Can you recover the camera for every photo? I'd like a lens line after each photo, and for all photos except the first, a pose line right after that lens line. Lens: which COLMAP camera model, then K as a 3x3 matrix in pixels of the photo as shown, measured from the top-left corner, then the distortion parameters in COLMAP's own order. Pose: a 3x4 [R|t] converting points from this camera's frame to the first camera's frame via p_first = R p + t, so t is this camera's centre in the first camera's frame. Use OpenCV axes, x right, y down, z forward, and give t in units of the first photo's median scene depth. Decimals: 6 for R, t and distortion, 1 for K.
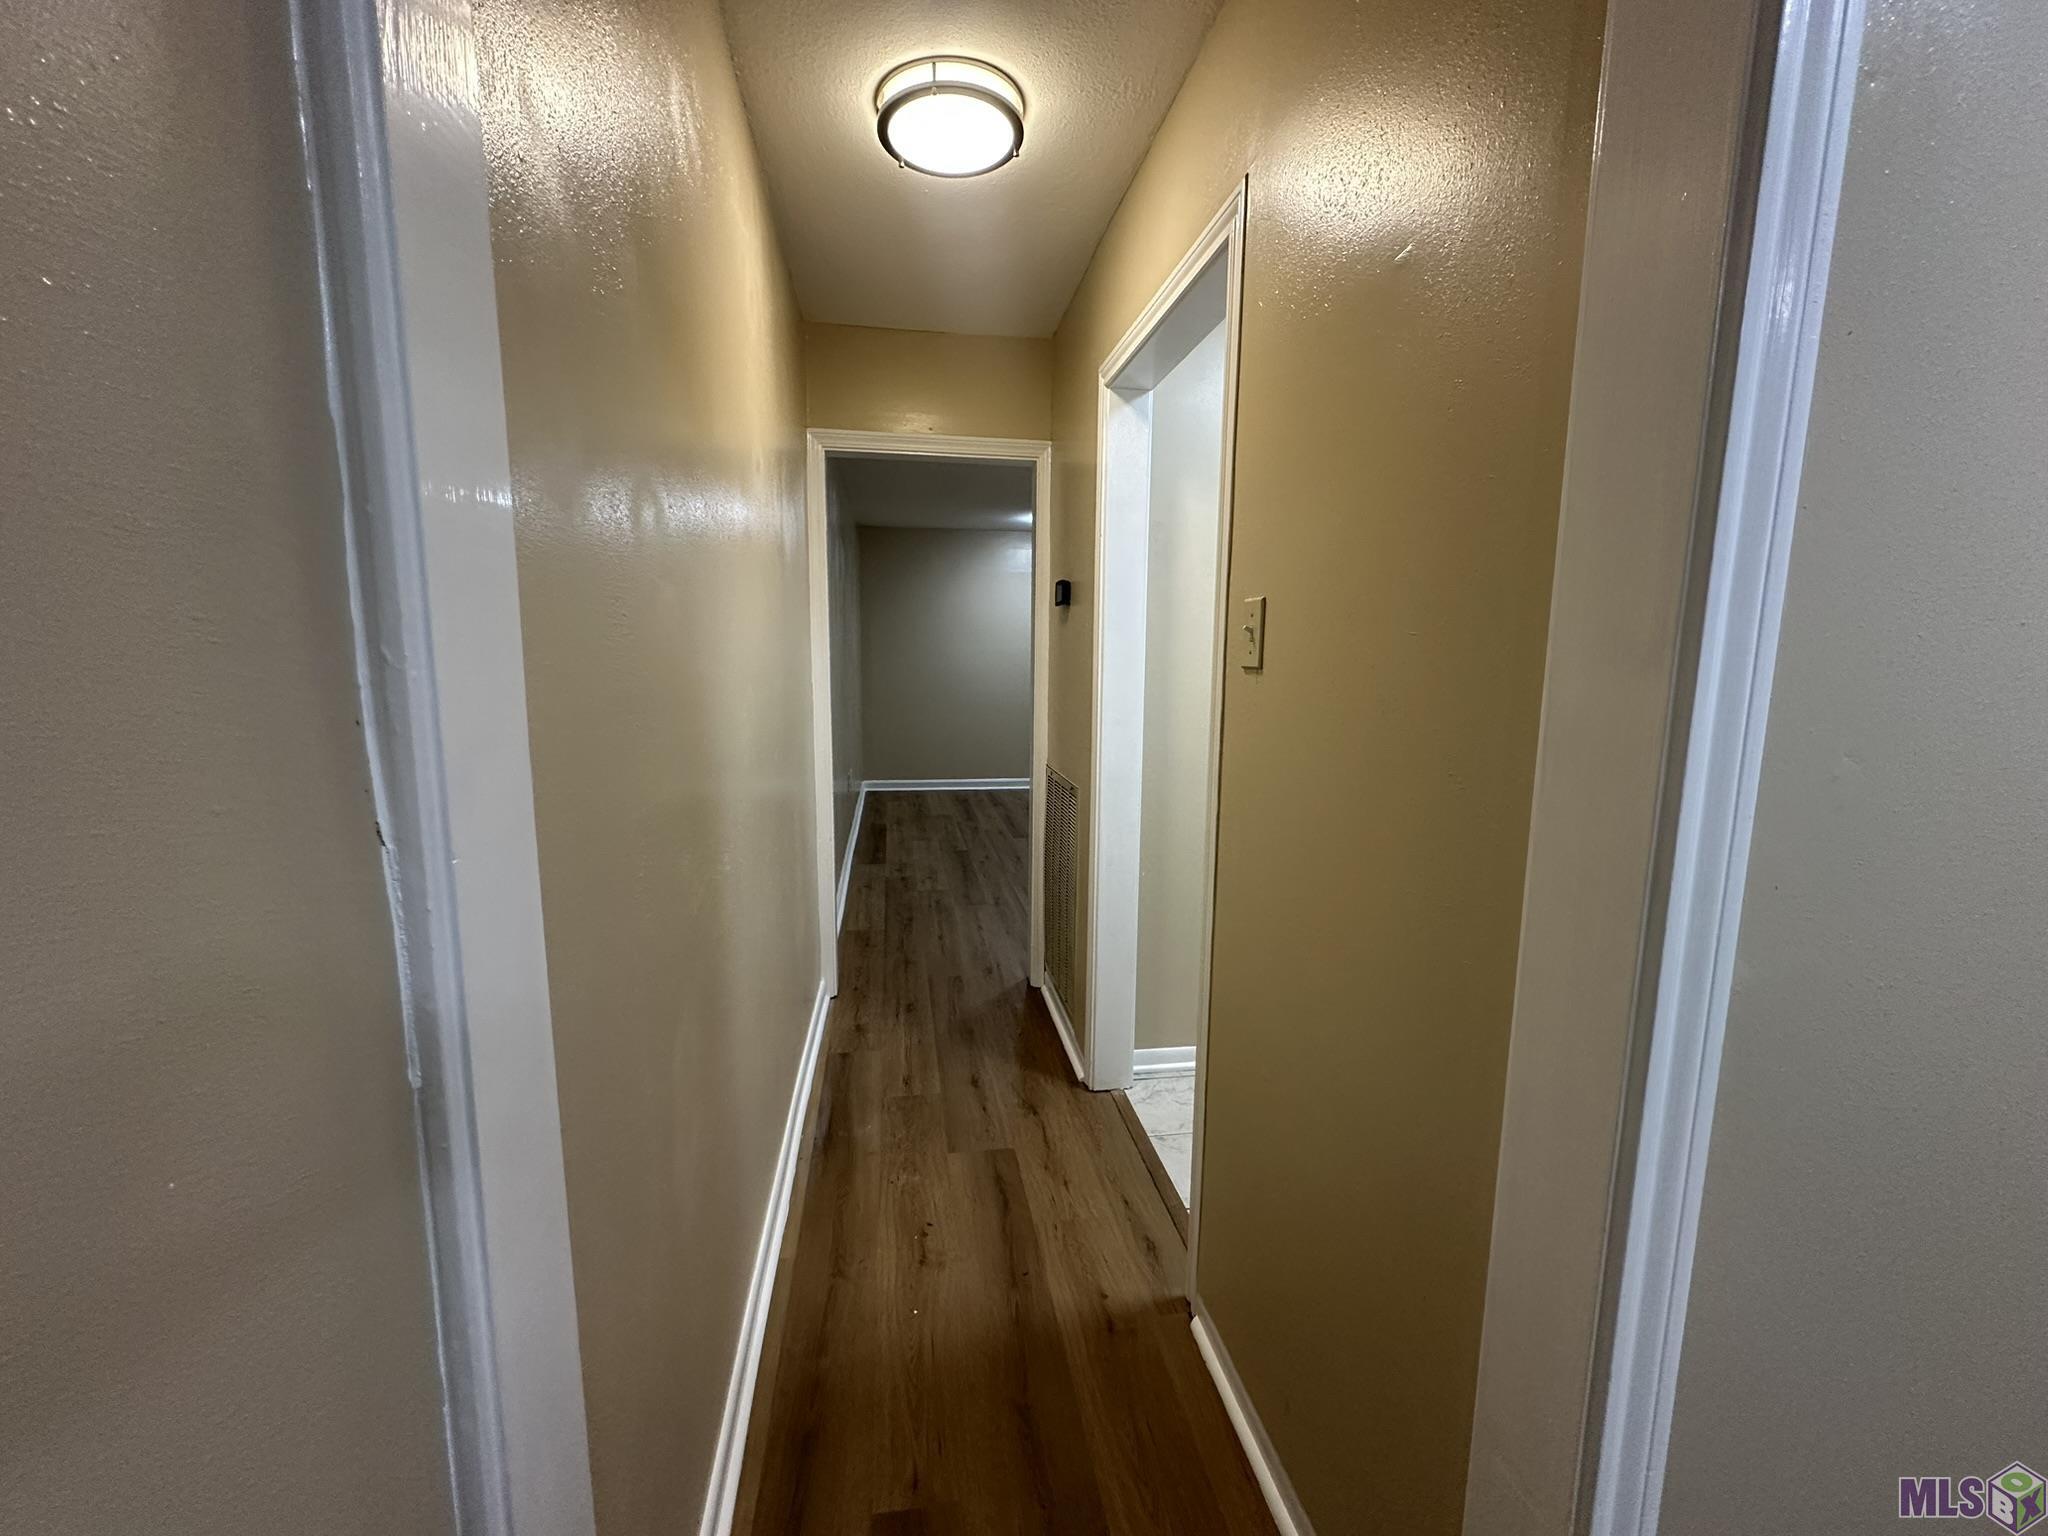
lens RADIAL K [[819.6, 0, 1019.3], [0, 819.6, 769.7], [0, 0, 1]] dist [-0.003647, -0.000074]
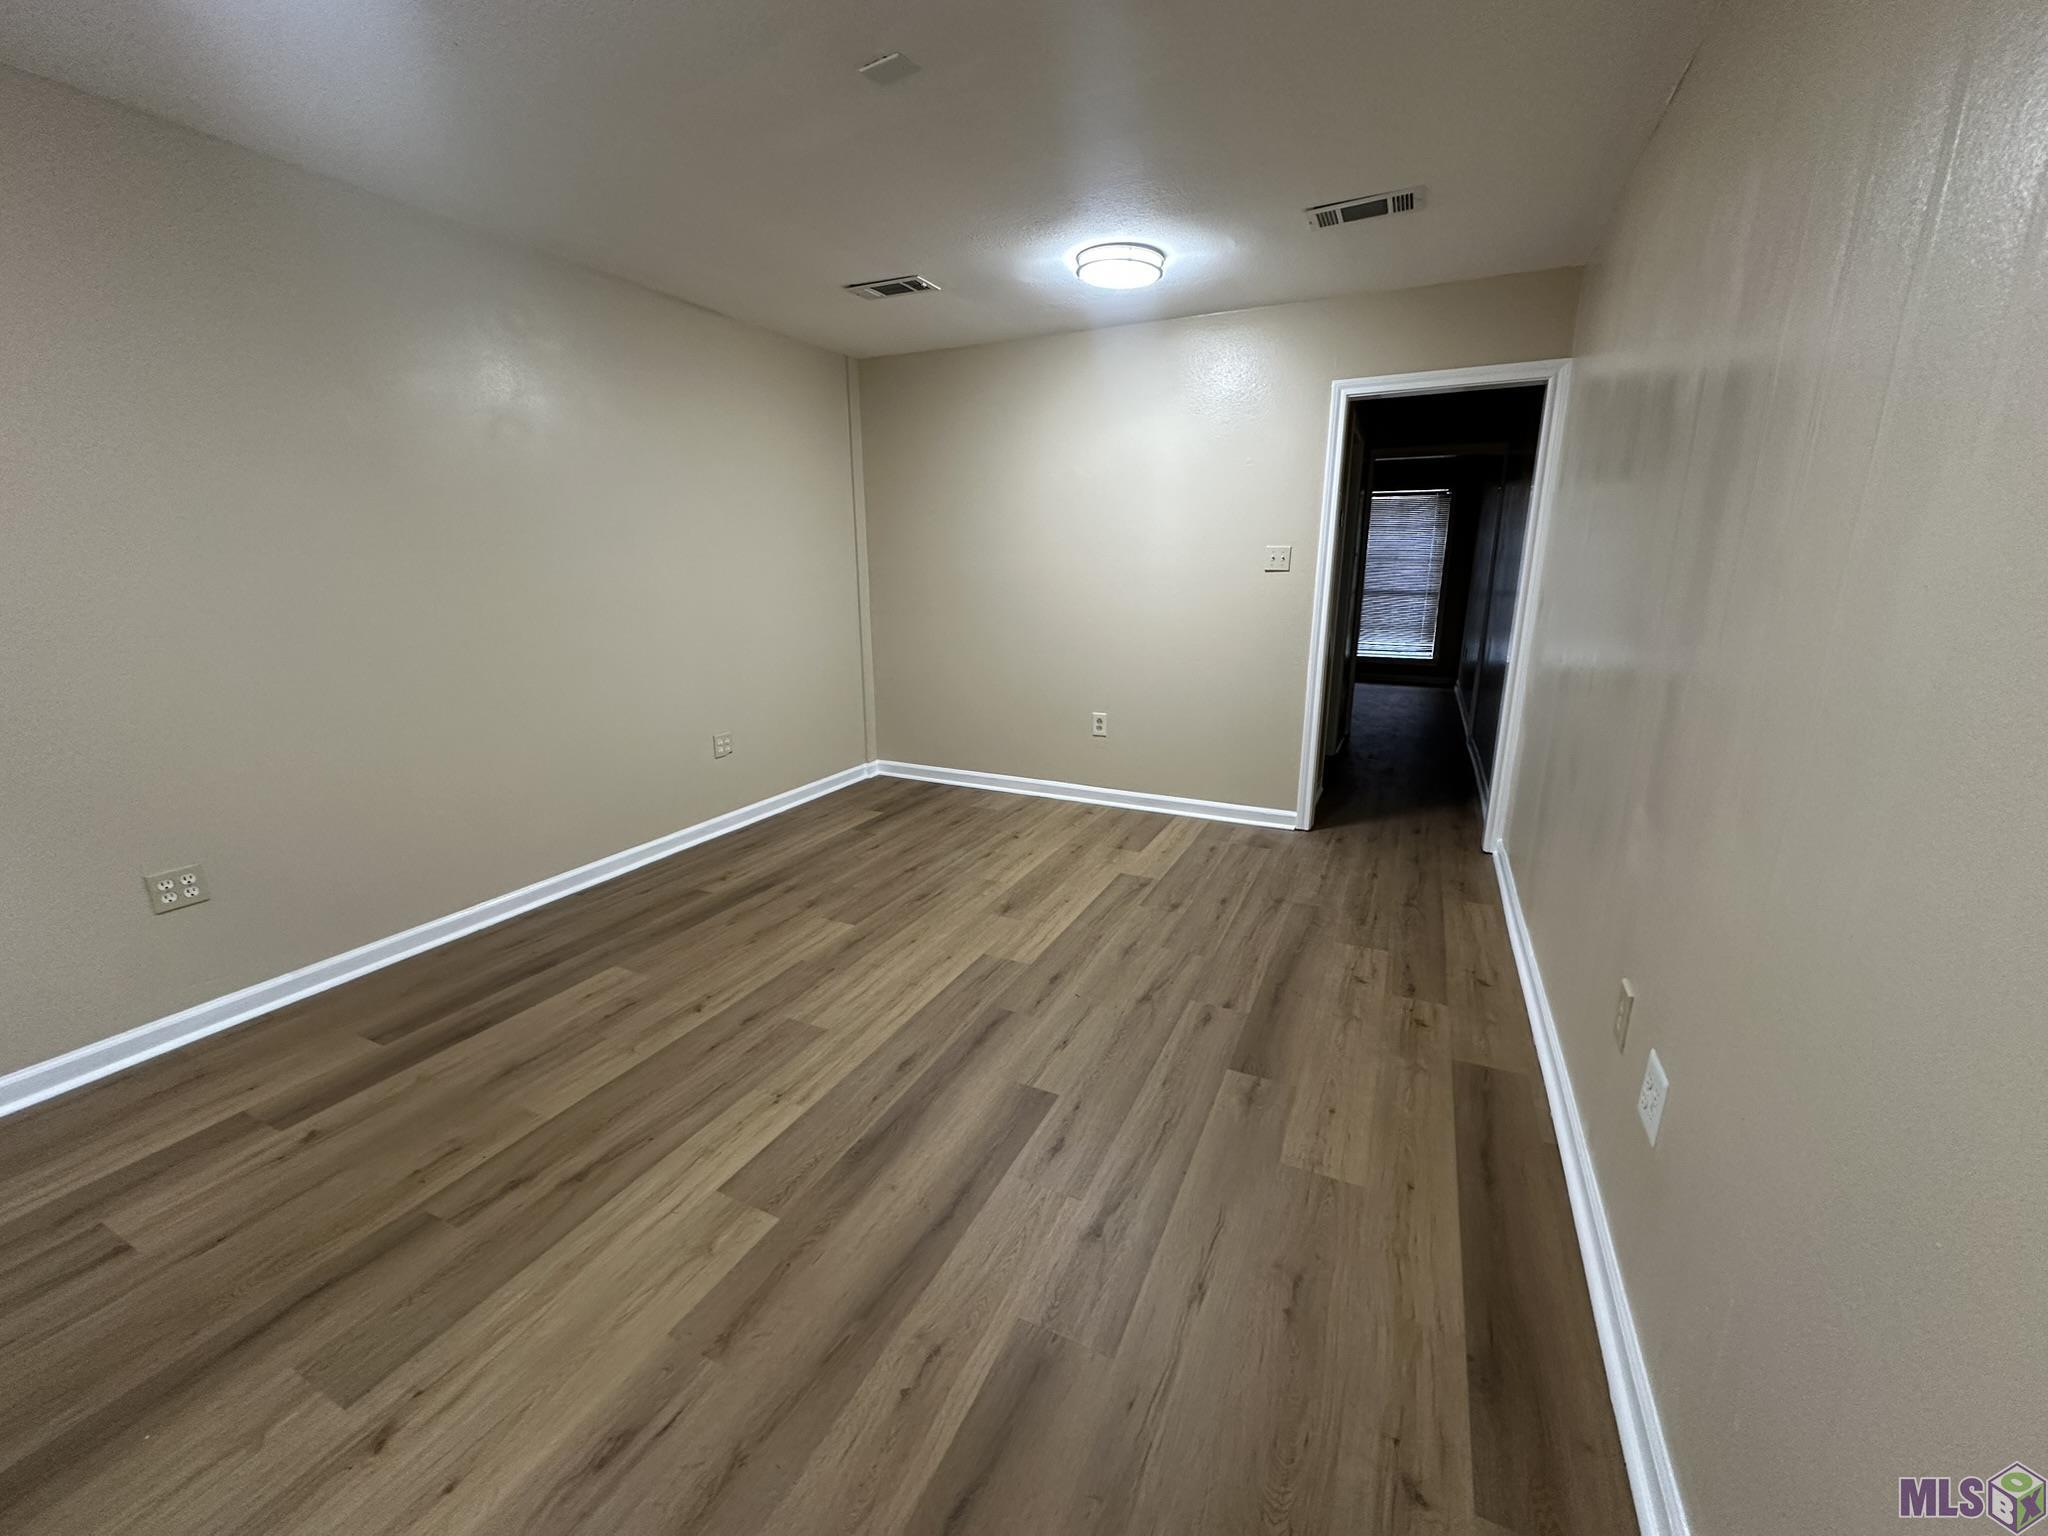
lens RADIAL K [[819.6, 0, 1019.0], [0, 819.6, 766.6], [0, 0, 1]] dist [-0.003647, -0.000074]
pose [[-0.823916, -0.130402, 0.551505, -0.171505], [0.087744, 0.932077, 0.351473, -0.178922], [-0.559878, 0.337975, -0.756511, 1.245372]]
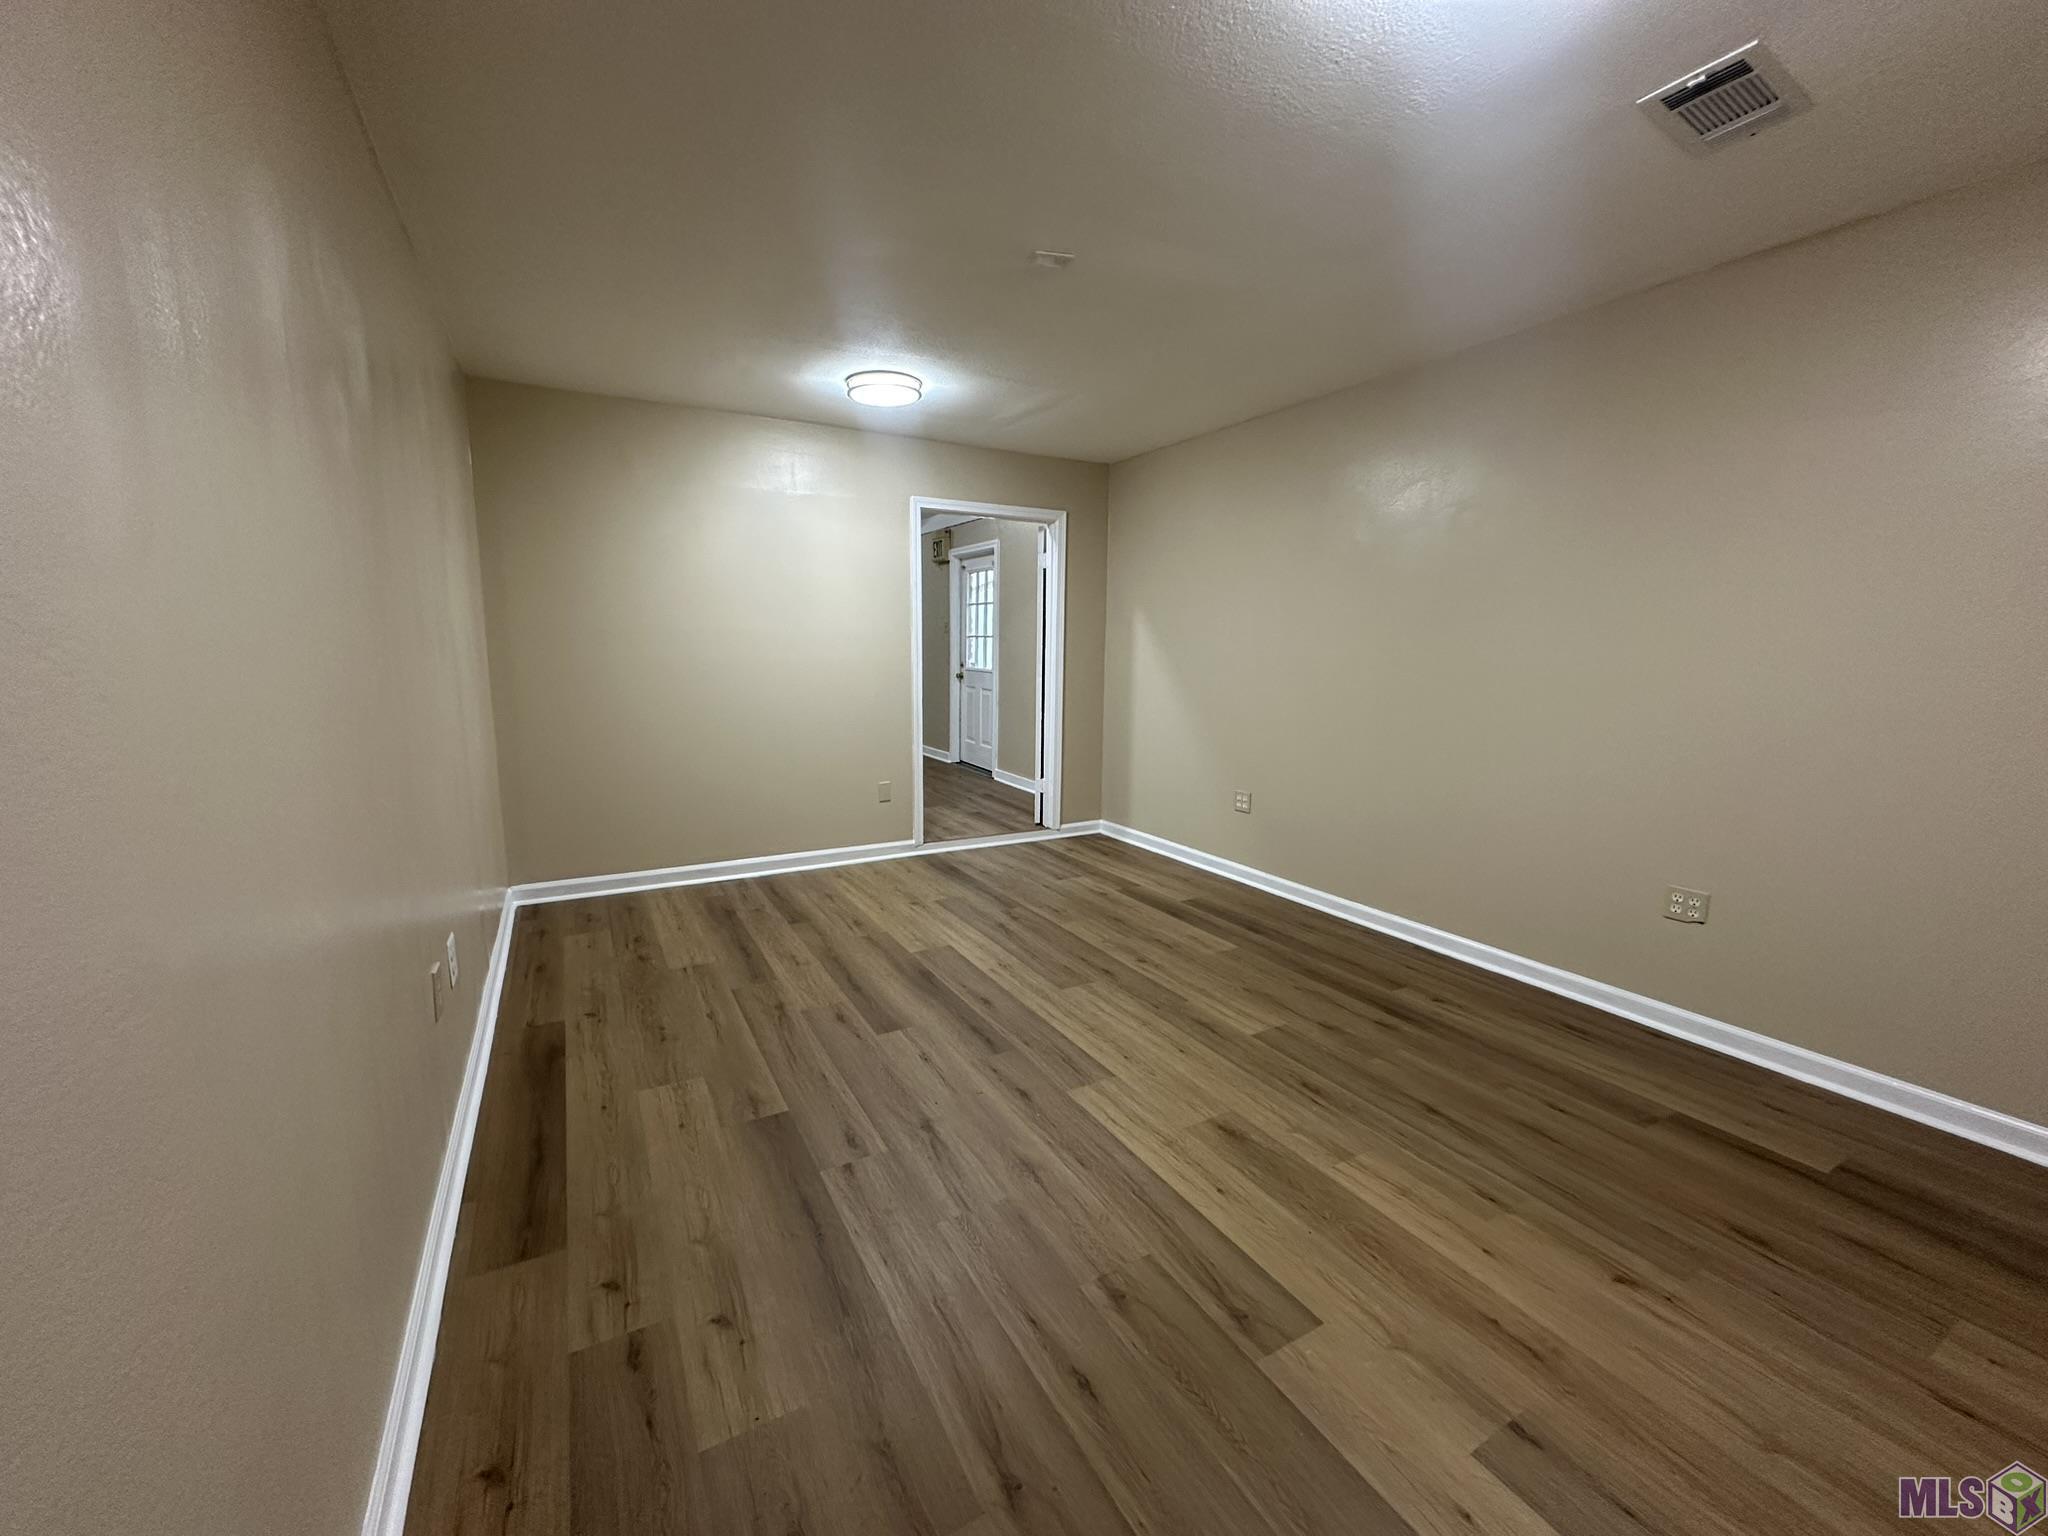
lens RADIAL K [[819.6, 0, 1021.7], [0, 819.6, 769.6], [0, 0, 1]] dist [-0.003647, -0.000074]
pose [[0.938462, -0.043943, 0.342576, -0.082974], [0.040615, 0.999032, 0.016886, -0.072273], [-0.342987, -0.001933, 0.939338, 0.546474]]
